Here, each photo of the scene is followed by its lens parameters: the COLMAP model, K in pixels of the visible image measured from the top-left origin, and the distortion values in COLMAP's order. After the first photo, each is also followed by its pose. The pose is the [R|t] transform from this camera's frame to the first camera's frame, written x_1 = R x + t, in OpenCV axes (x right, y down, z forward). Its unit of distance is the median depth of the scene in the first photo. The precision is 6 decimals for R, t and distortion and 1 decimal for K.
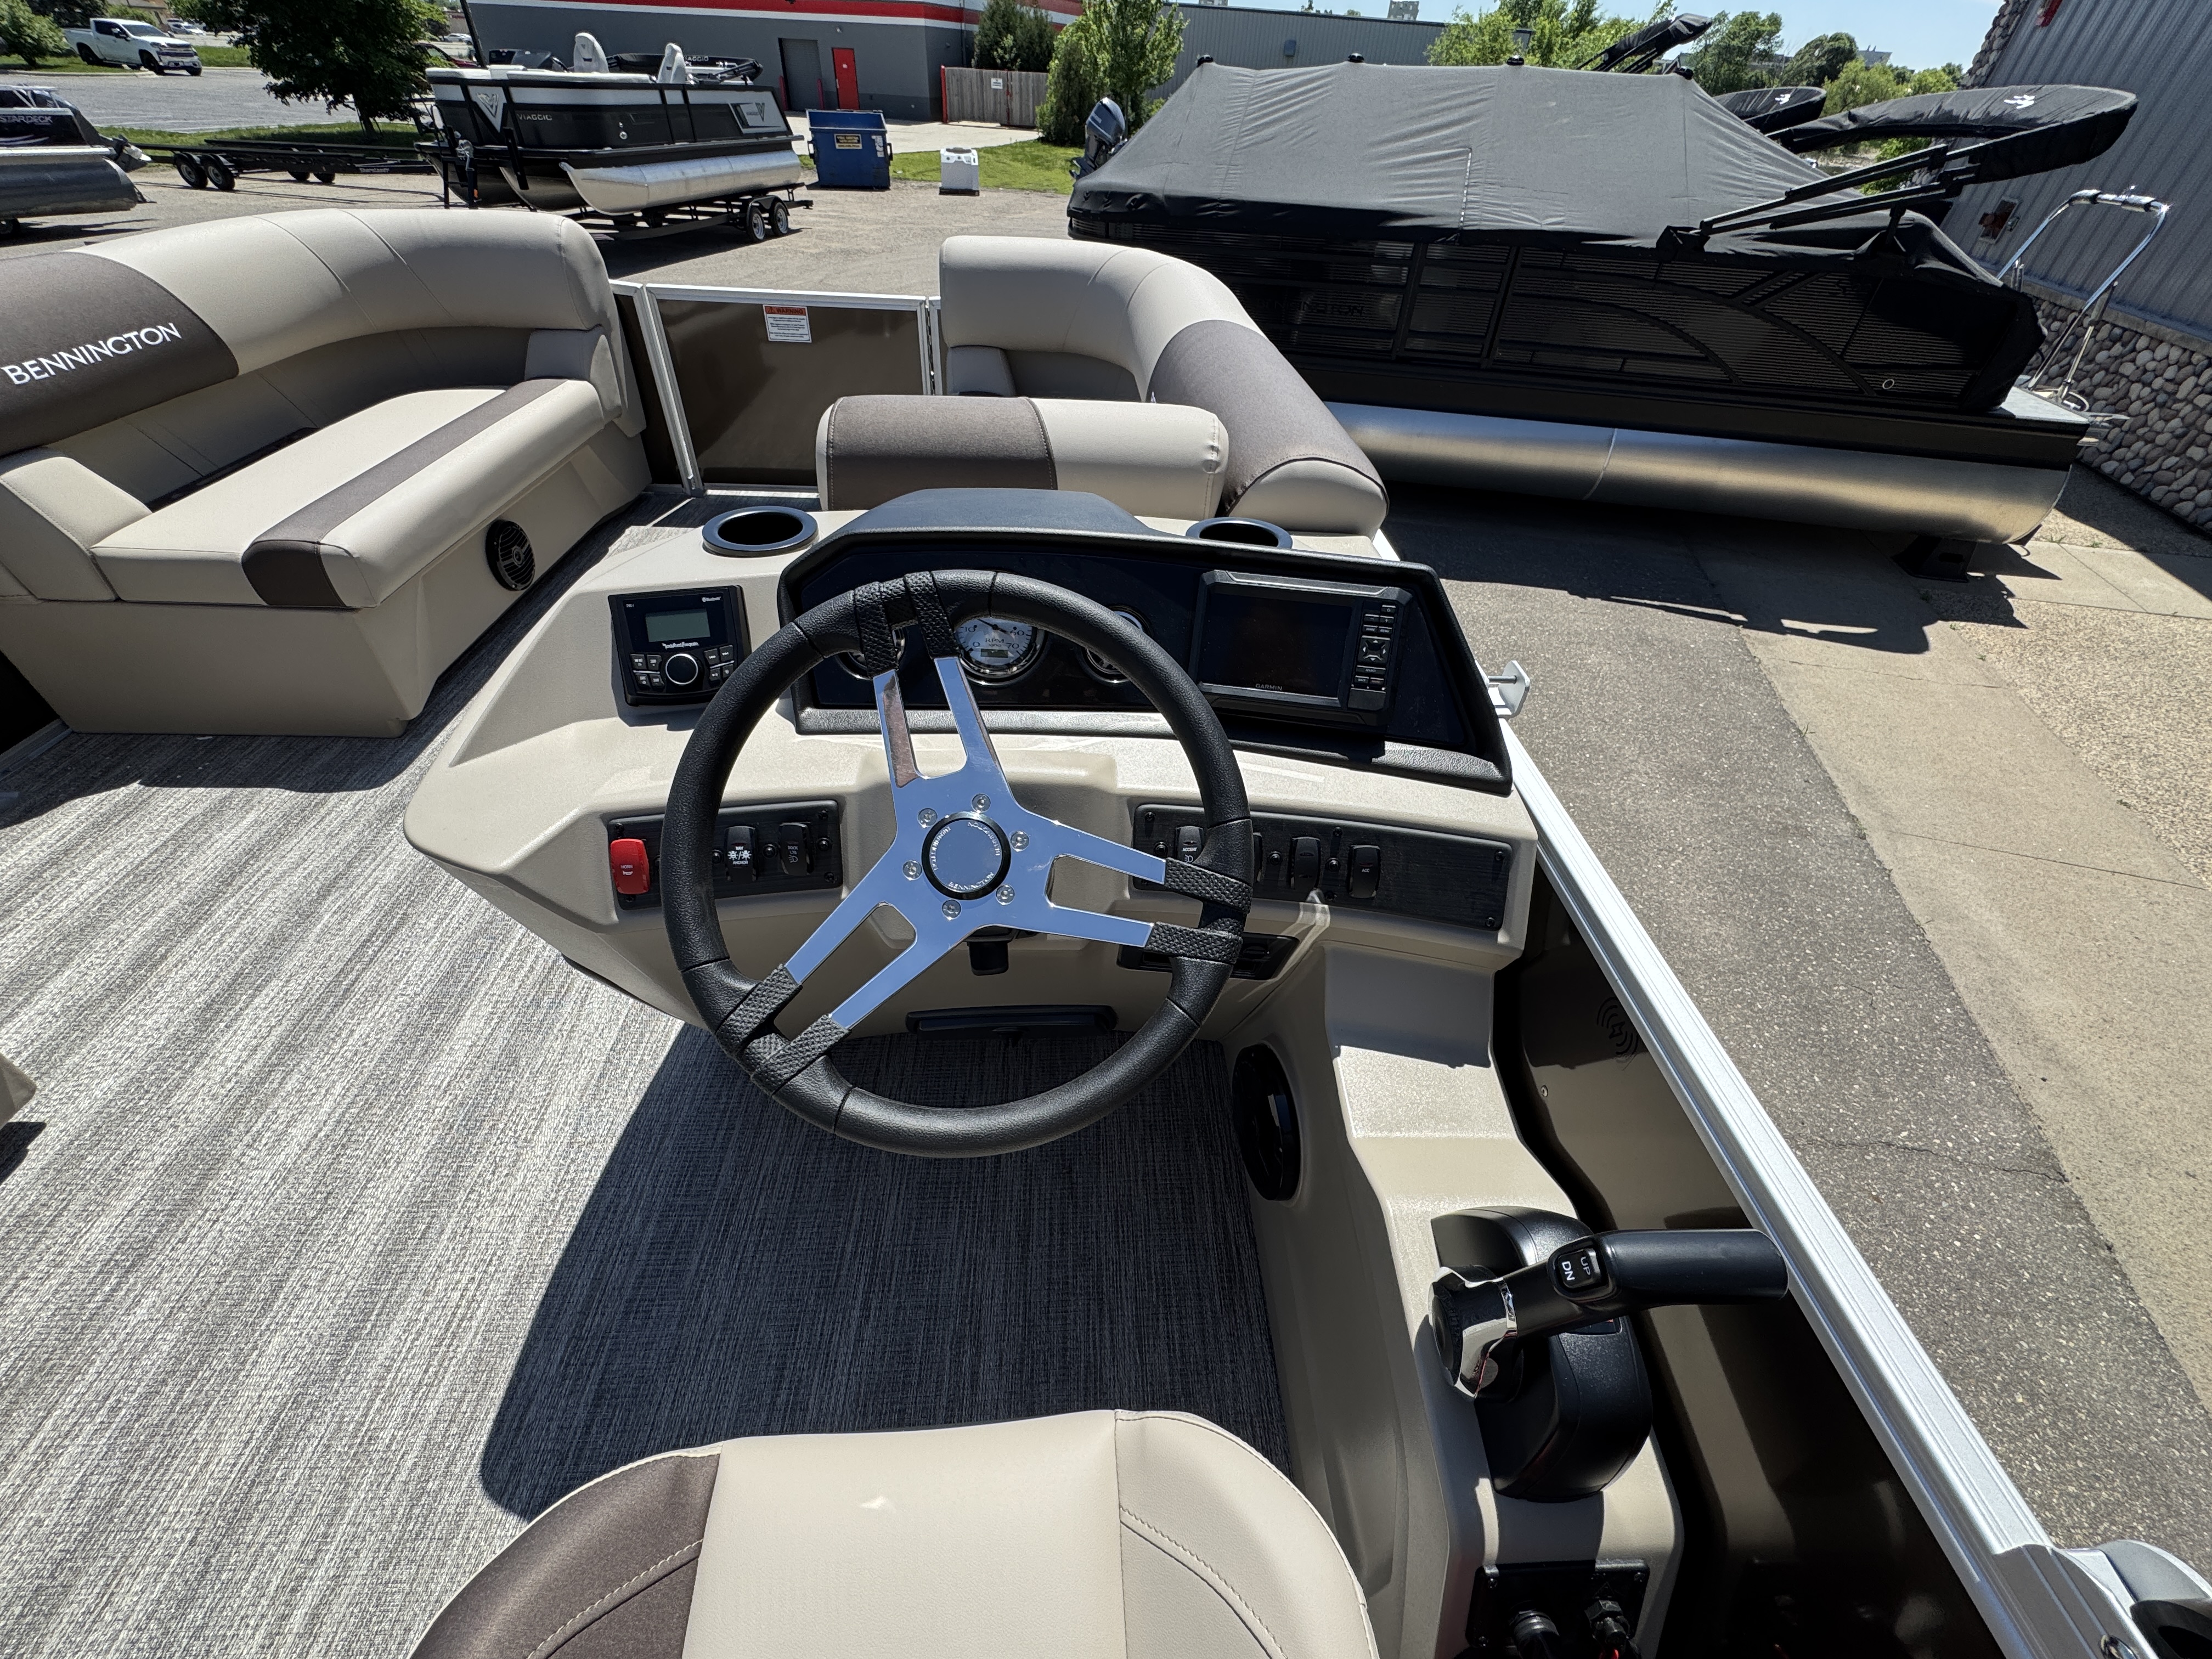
lens RADIAL K [[877.3, 0, 1099.4], [0, 877.3, 826.7], [0, 0, 1]] dist [-0.001614, -0.000416]
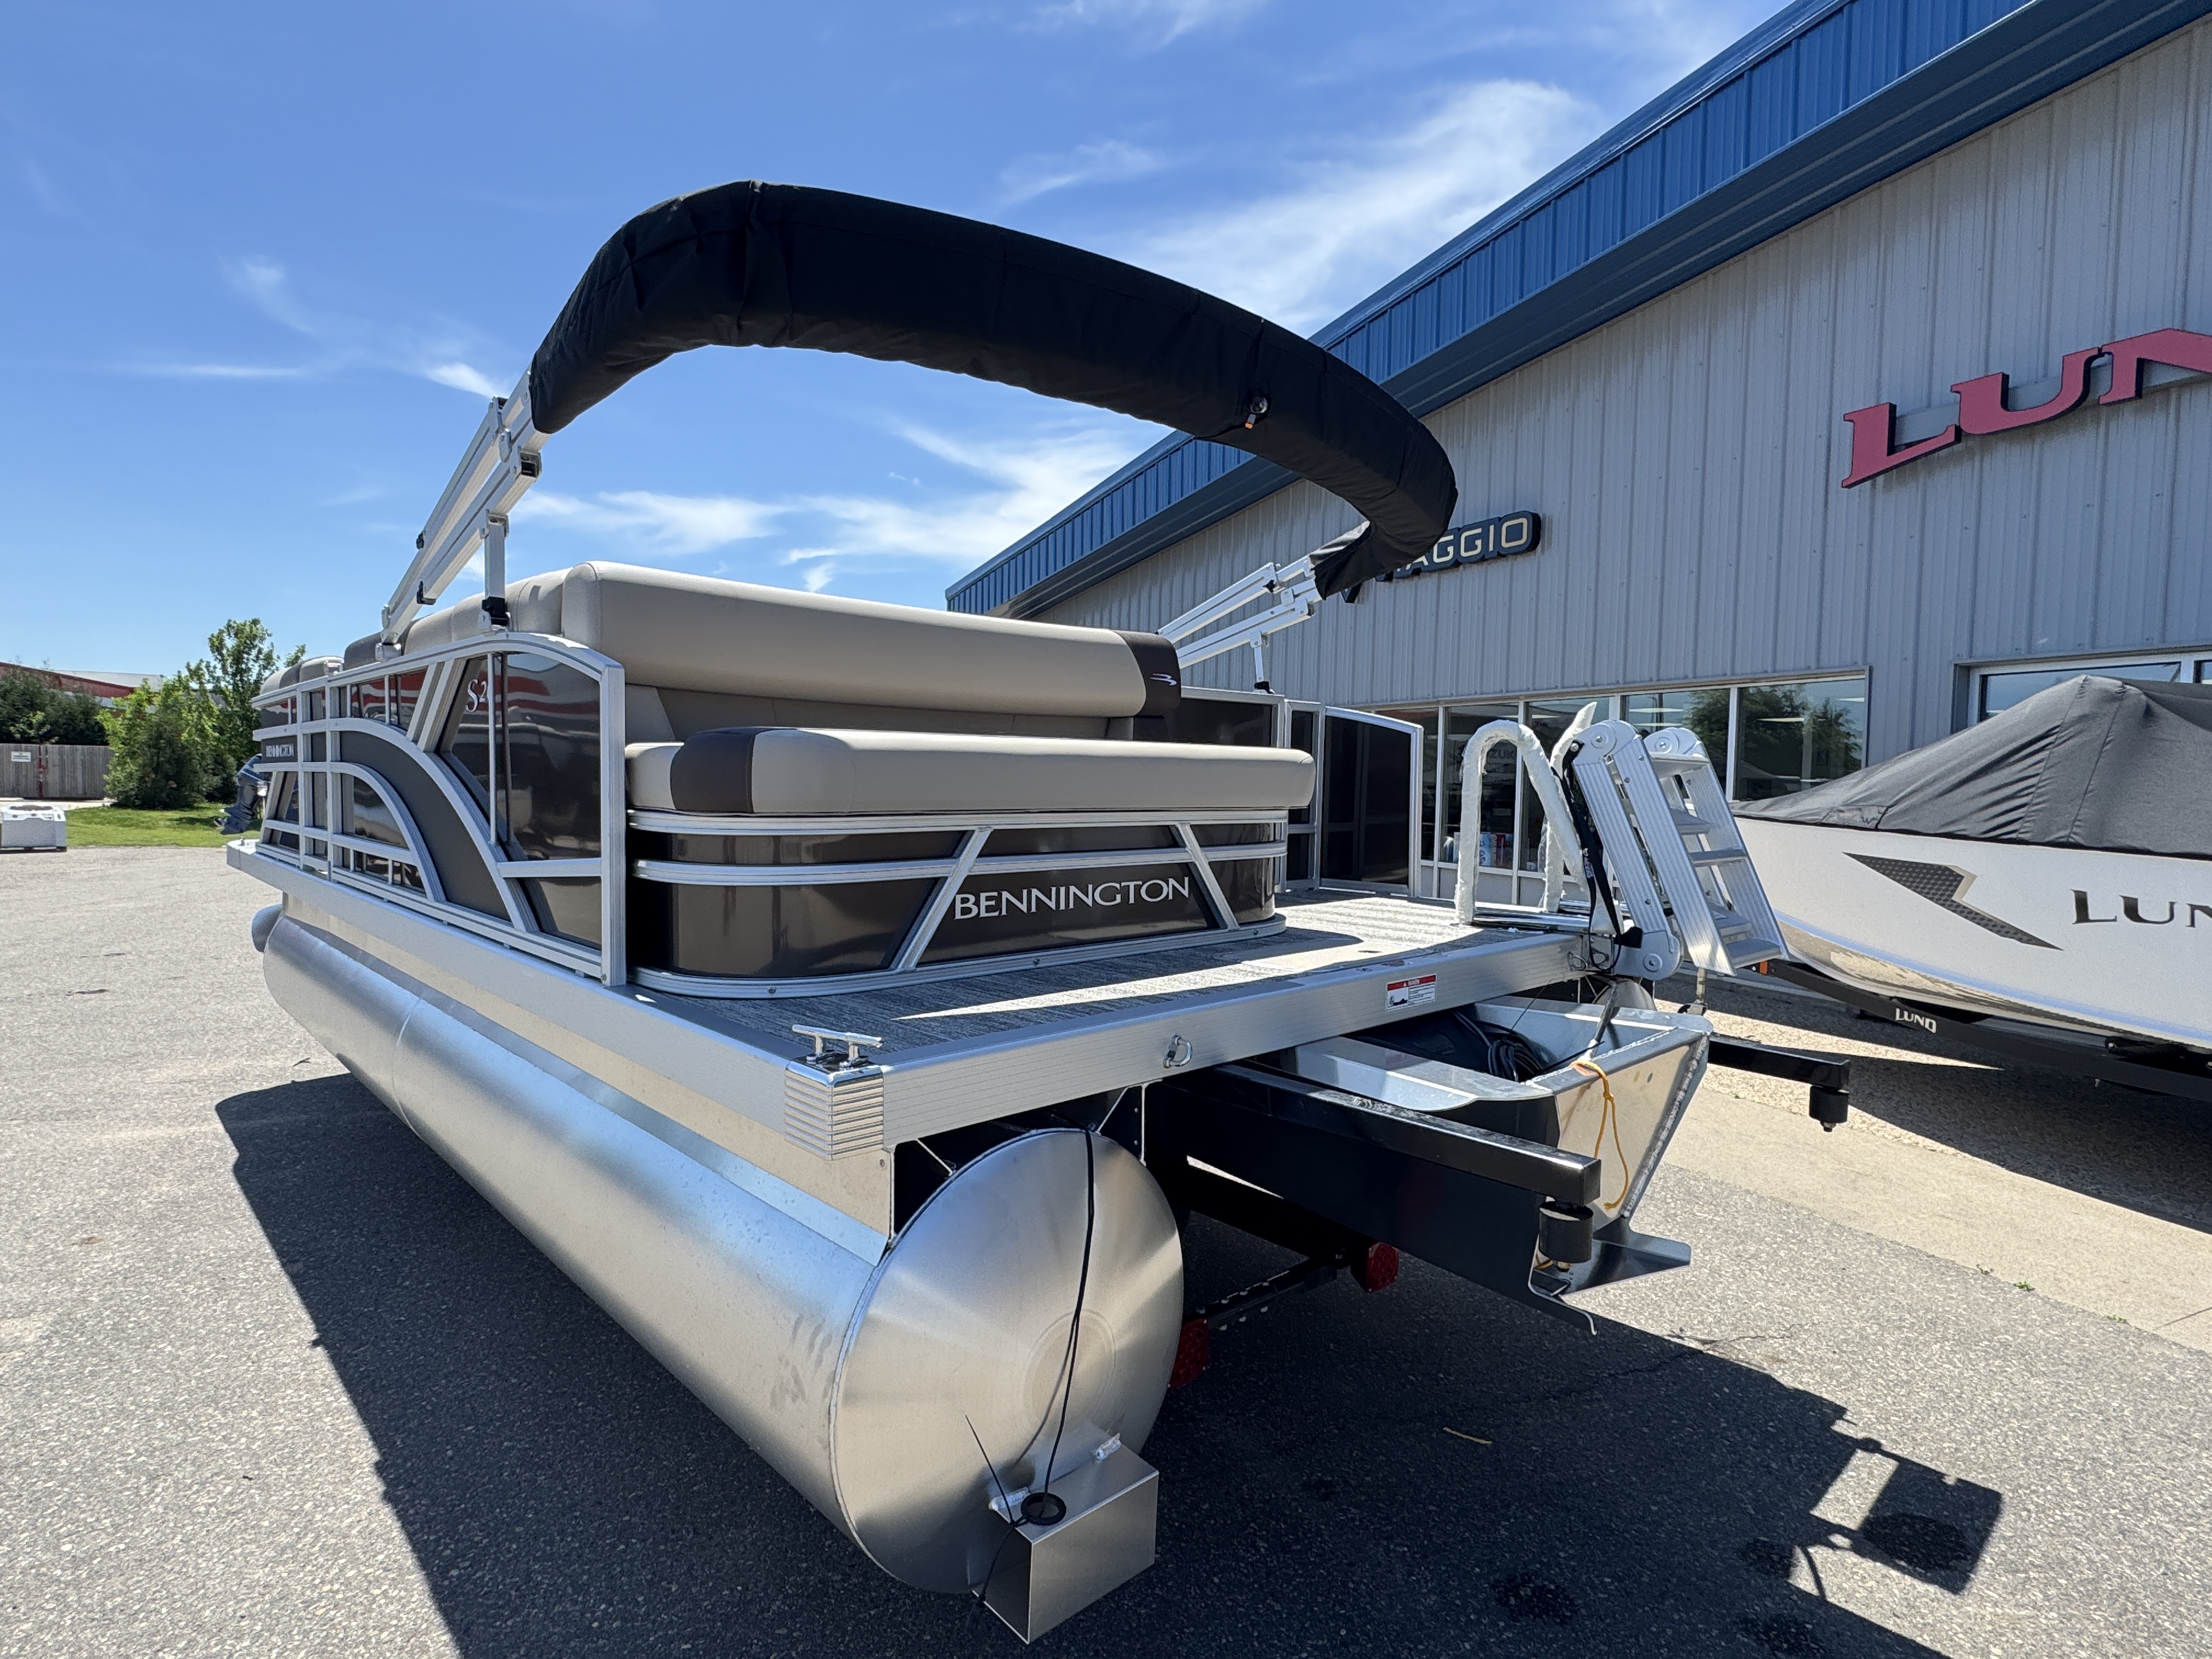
lens RADIAL K [[1159.3, 0, 1105.9], [0, 1159.3, 832.9], [0, 0, 1]] dist [-0.004558, 0.000914]
pose [[0.747918, -0.058735, 0.661187, -0.467468], [0.444194, 0.784473, -0.432774, 0.490925], [-0.493264, 0.617375, 0.612812, -0.398652]]
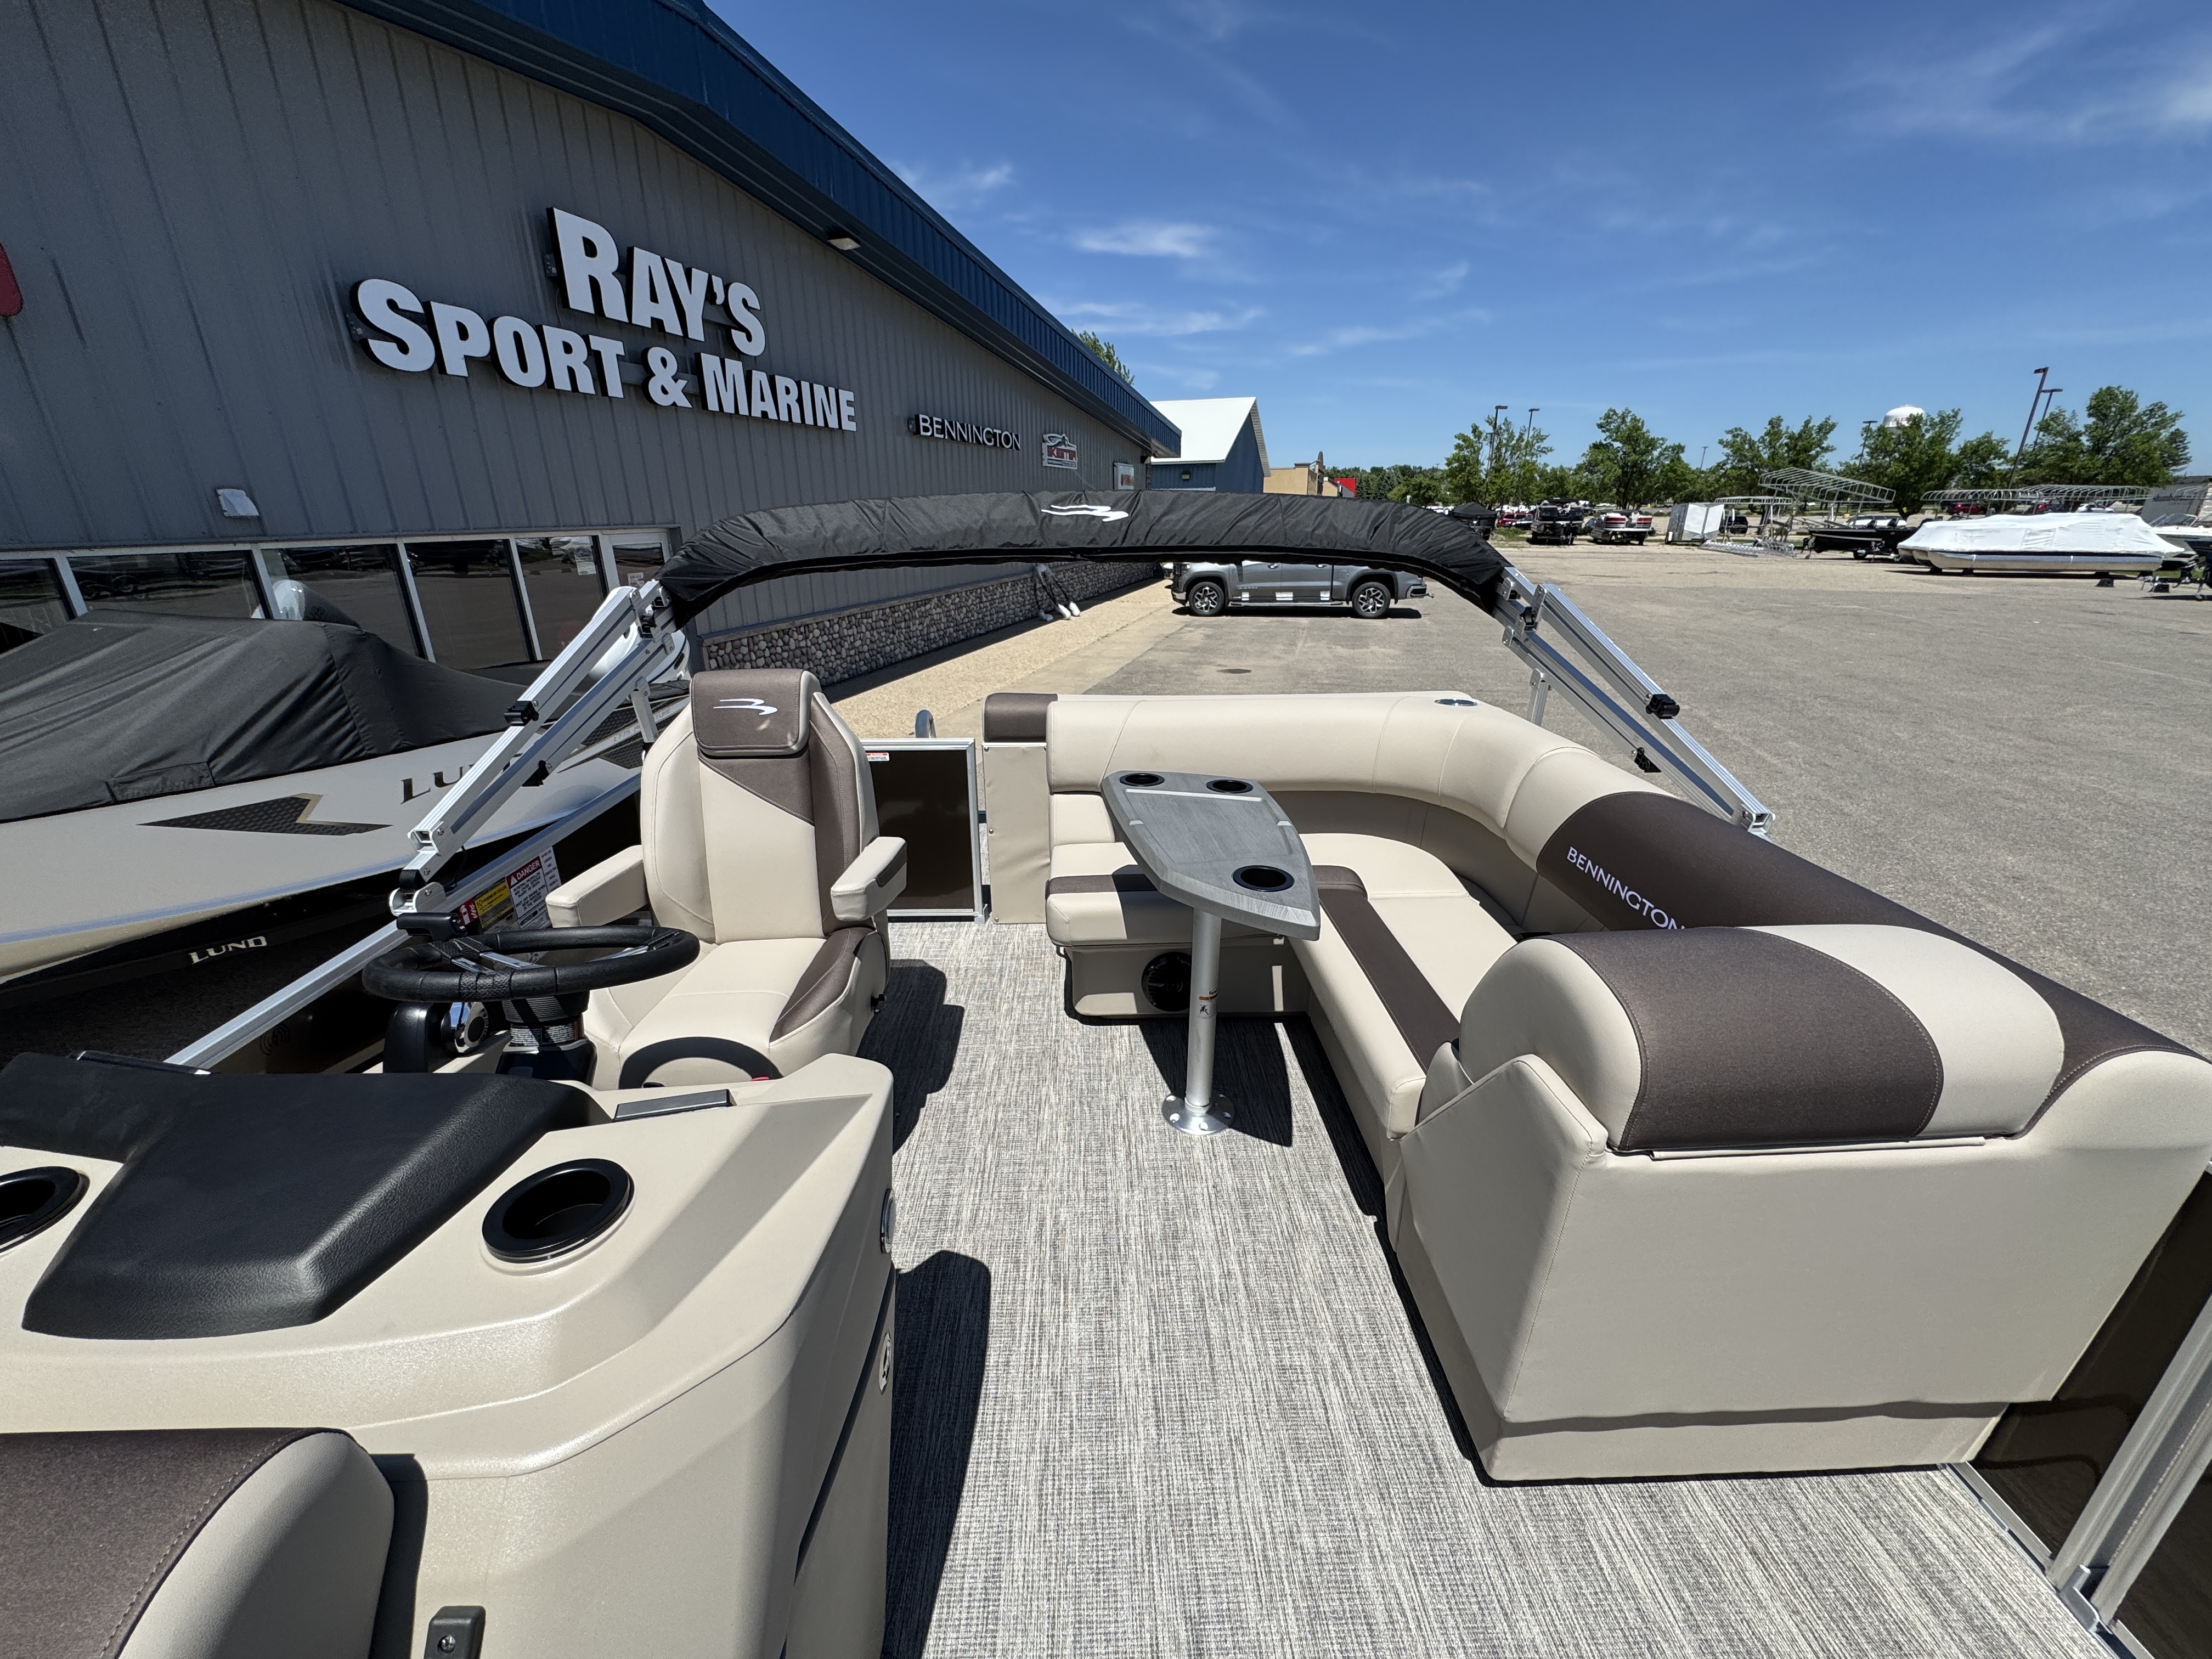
lens RADIAL K [[876.3, 0, 1103.7], [0, 876.3, 829.4], [0, 0, 1]] dist [-0.003332, 0.000136]
pose [[-0.999323, -0.036455, -0.004885, -0.141583], [-0.021895, 0.482878, 0.875414, -0.199747], [-0.029555, 0.874928, -0.483350, 0.167319]]
